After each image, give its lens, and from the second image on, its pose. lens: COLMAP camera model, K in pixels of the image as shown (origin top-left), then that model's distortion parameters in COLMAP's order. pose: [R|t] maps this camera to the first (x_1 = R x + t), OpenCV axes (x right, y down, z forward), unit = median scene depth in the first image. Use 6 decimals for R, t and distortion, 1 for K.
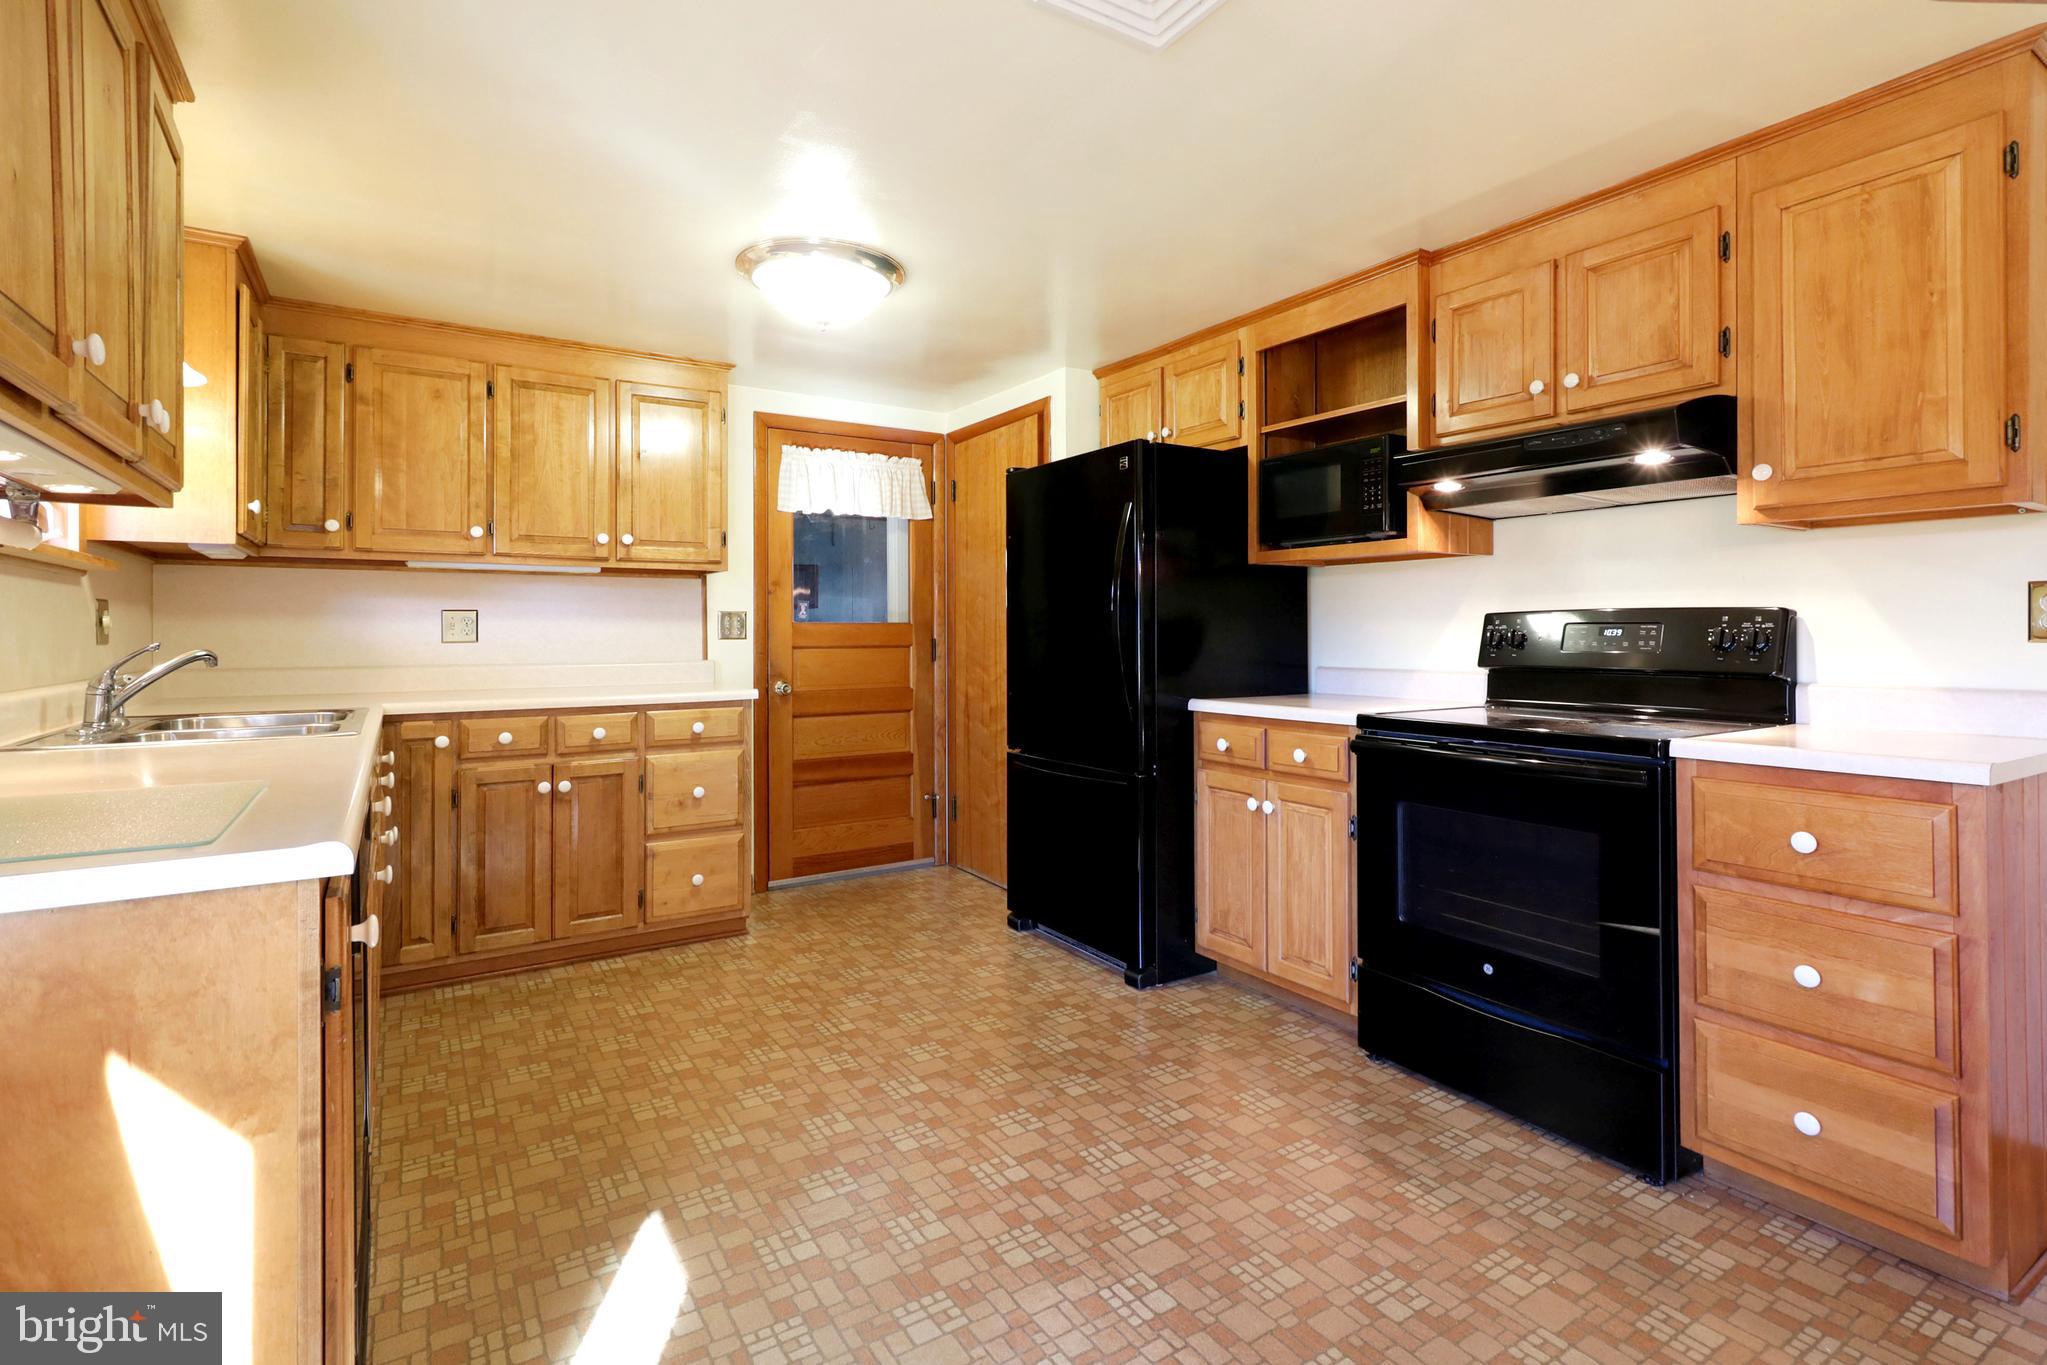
lens RADIAL K [[973.0, 0, 1027.6], [0, 973.0, 624.2], [0, 0, 1]] dist [0.001088, 0.000718]
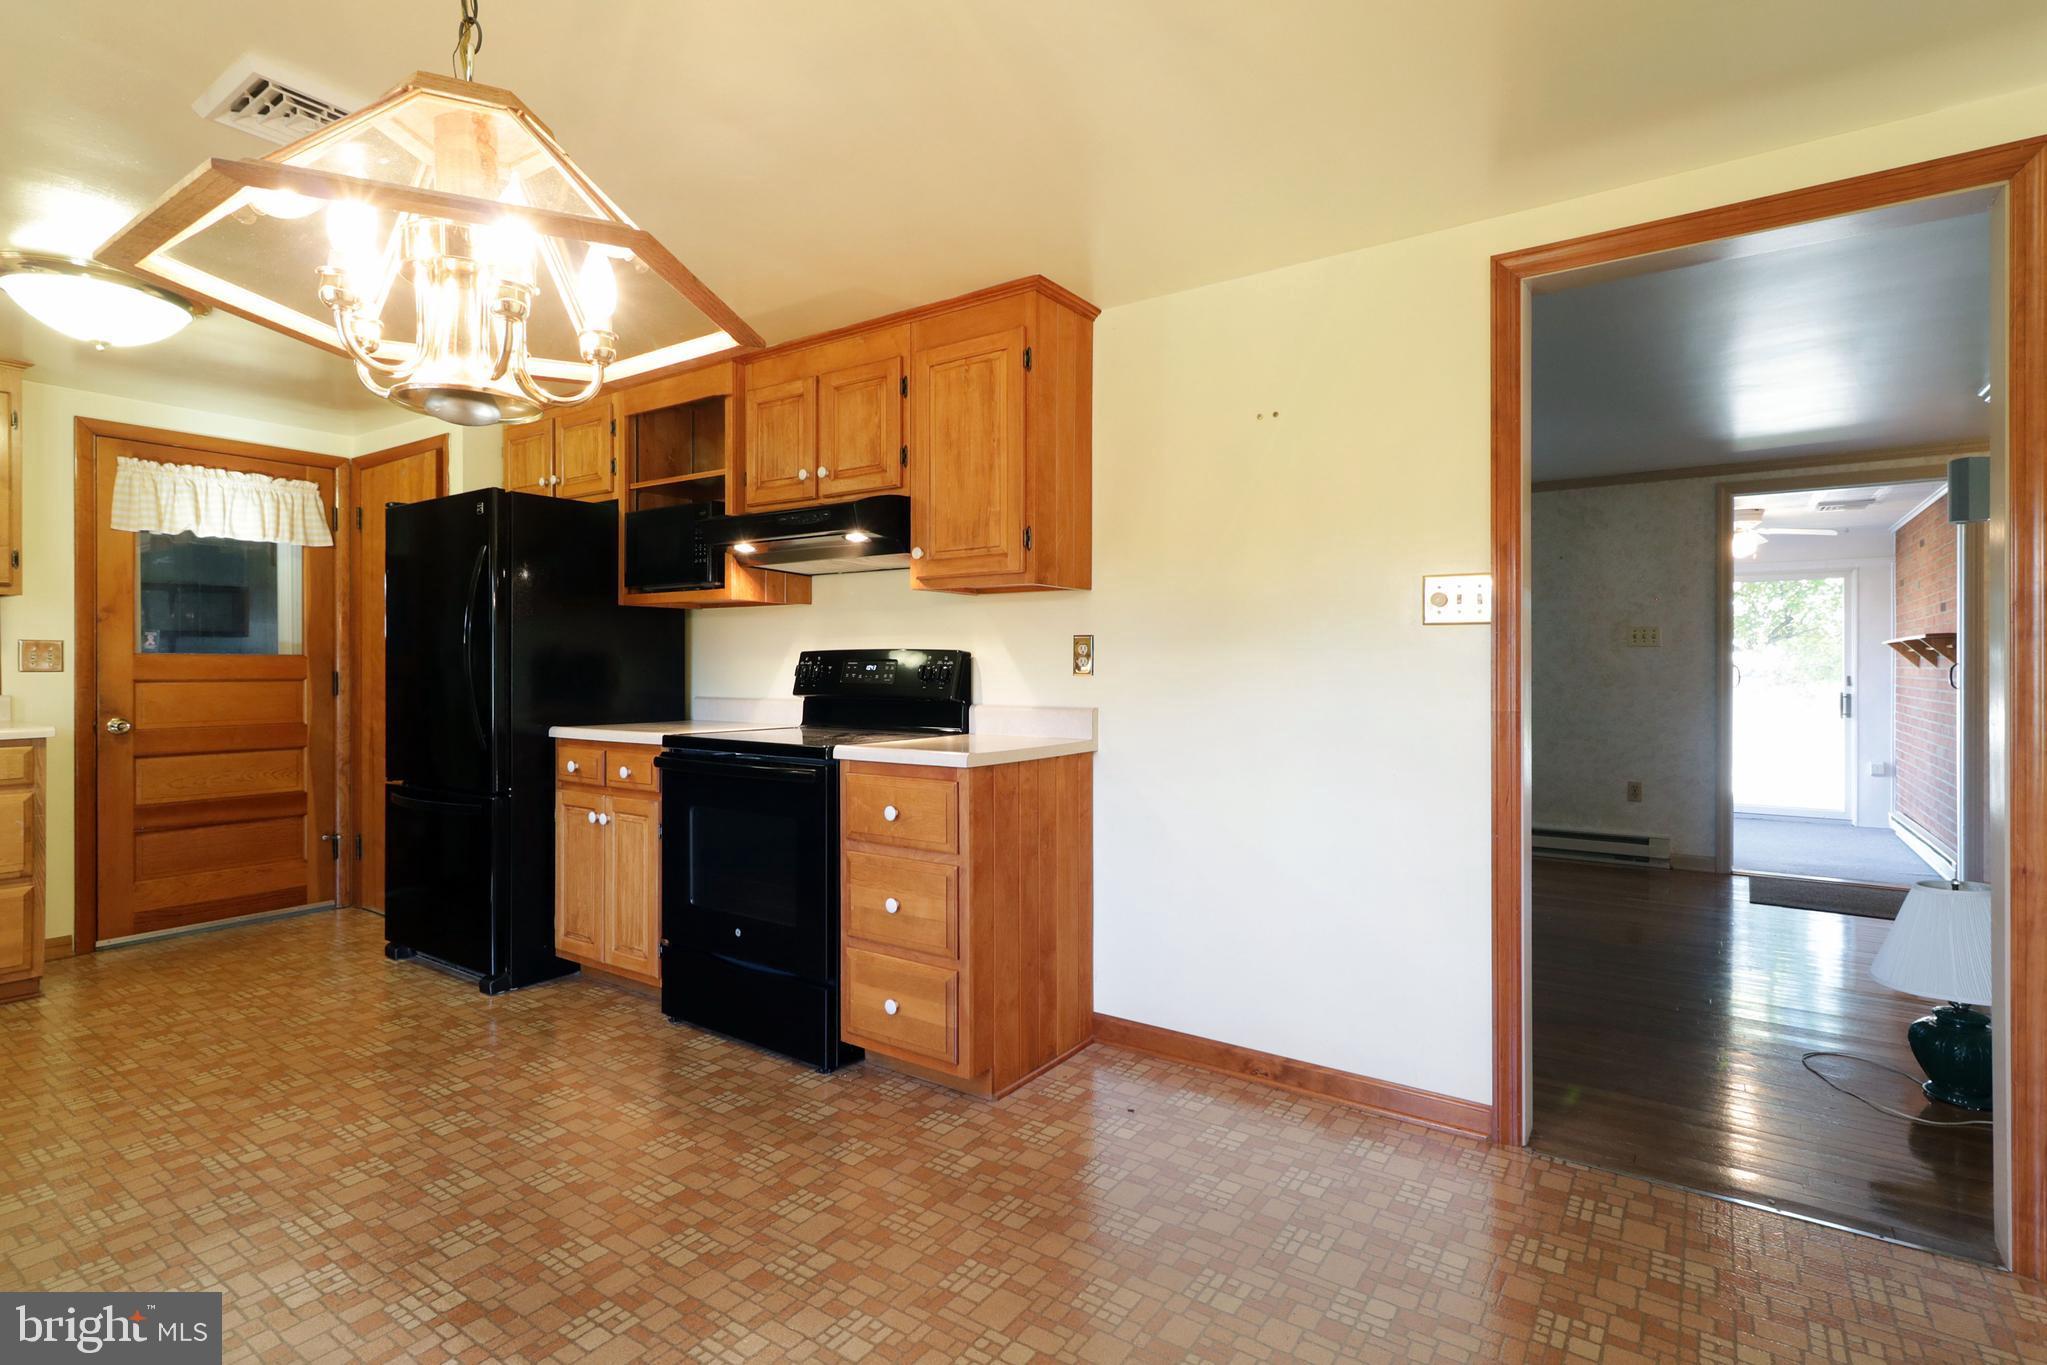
lens RADIAL K [[984.9, 0, 1033.3], [0, 984.9, 664.7], [0, 0, 1]] dist [0.002067, 0.001120]
pose [[0.920689, 0.004573, 0.390269, 0.246099], [-0.007425, 0.999956, 0.005798, -0.004101], [-0.390225, -0.008236, 0.920683, -0.251181]]
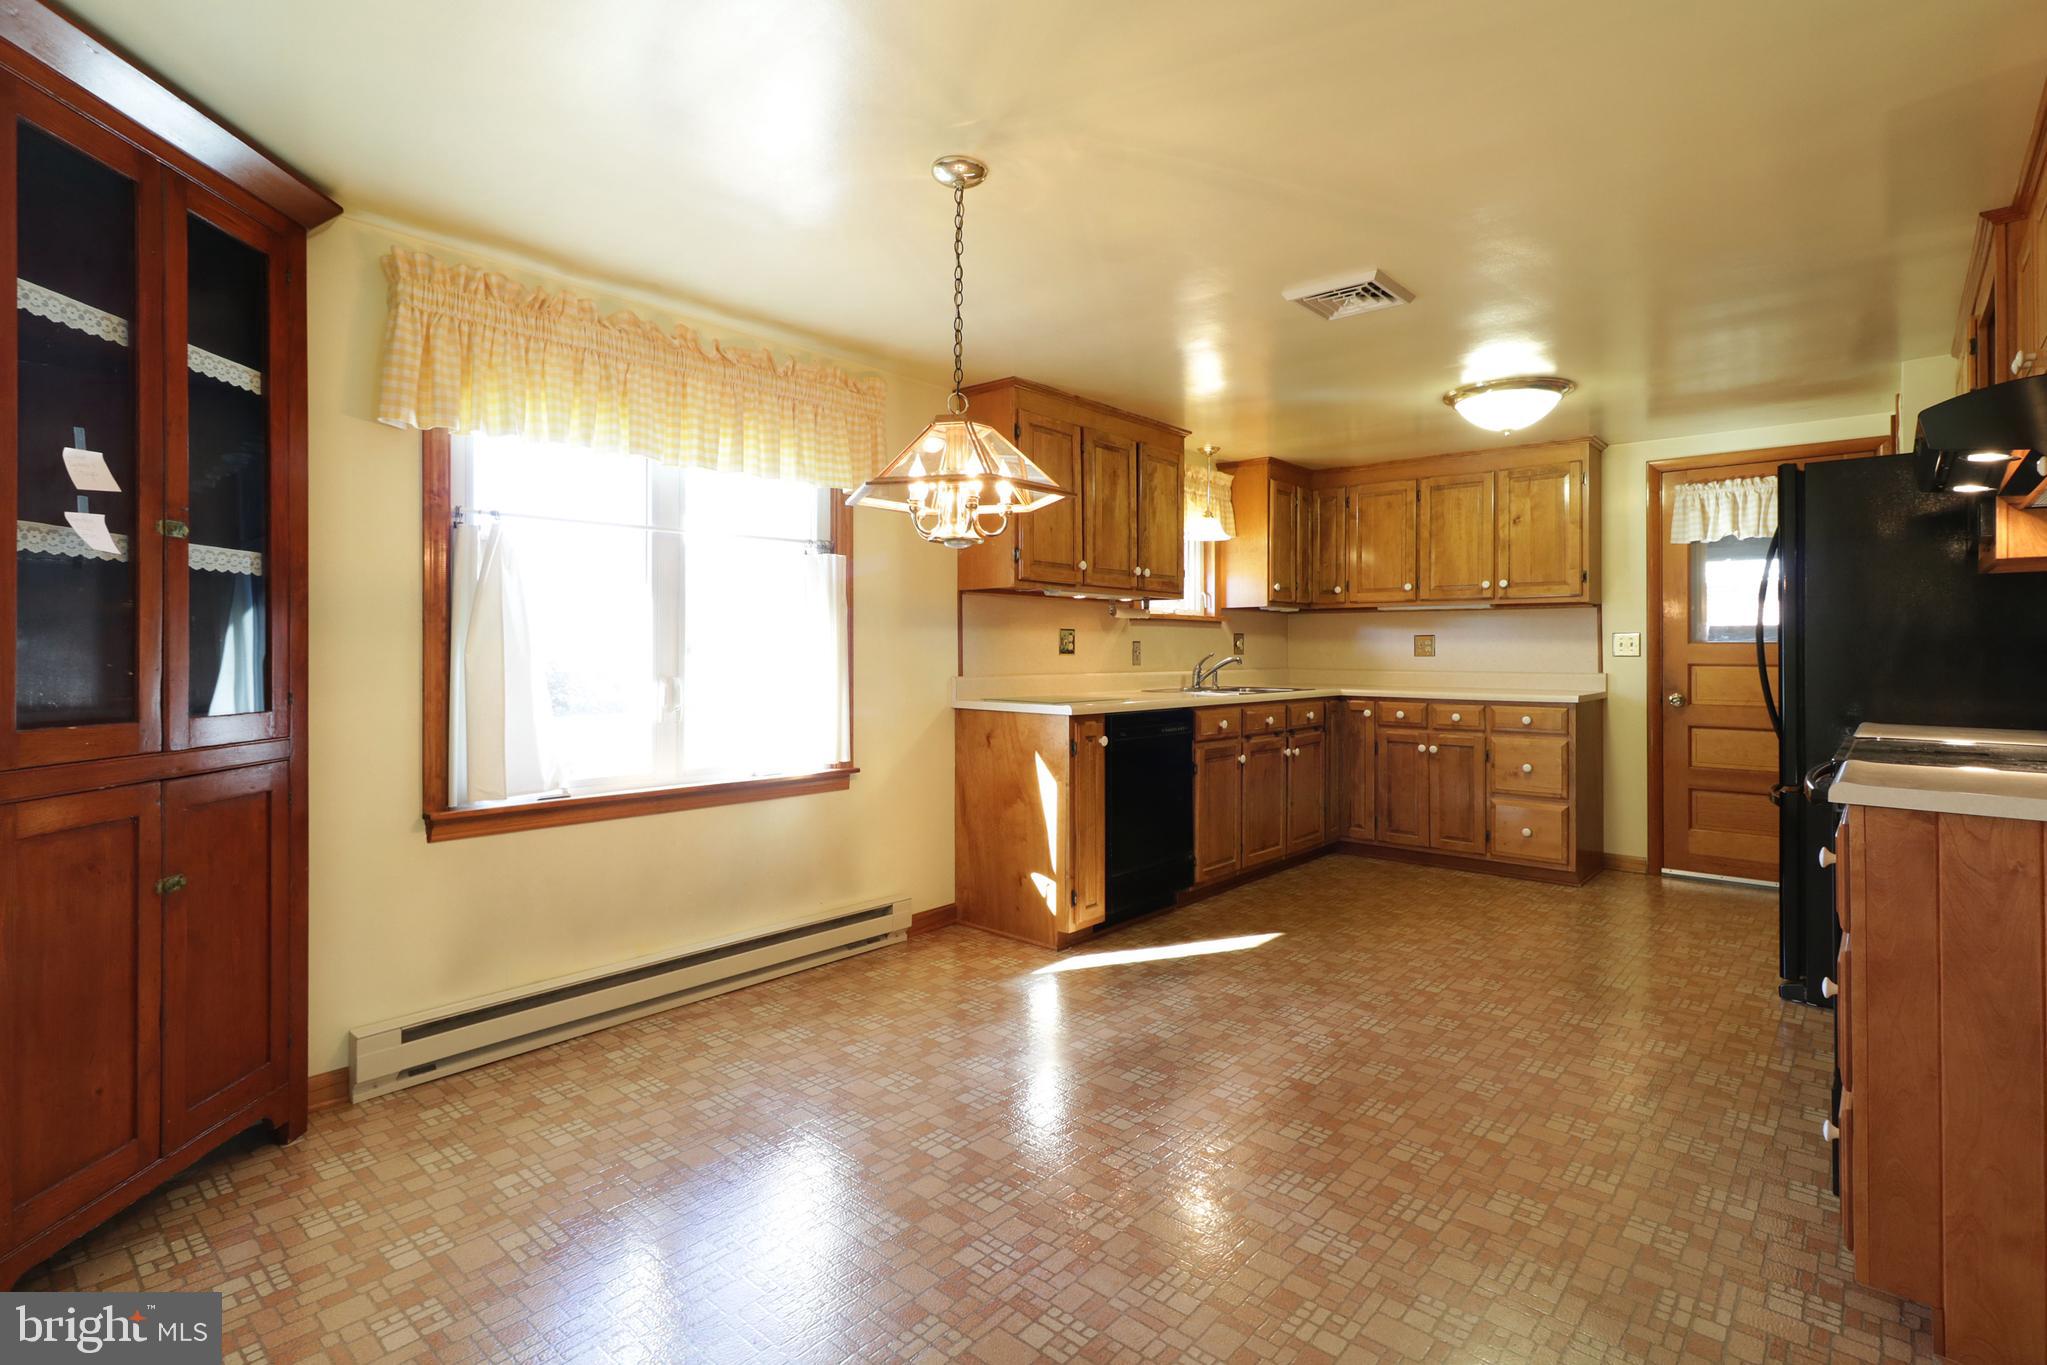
lens RADIAL K [[990.3, 0, 1026.6], [0, 990.3, 641.5], [0, 0, 1]] dist [0.002792, 0.000307]
pose [[0.273525, -0.005068, -0.961852, 0.926096], [0.004205, 0.999983, -0.004073, -0.001303], [0.961856, -0.002931, 0.273541, -0.056261]]
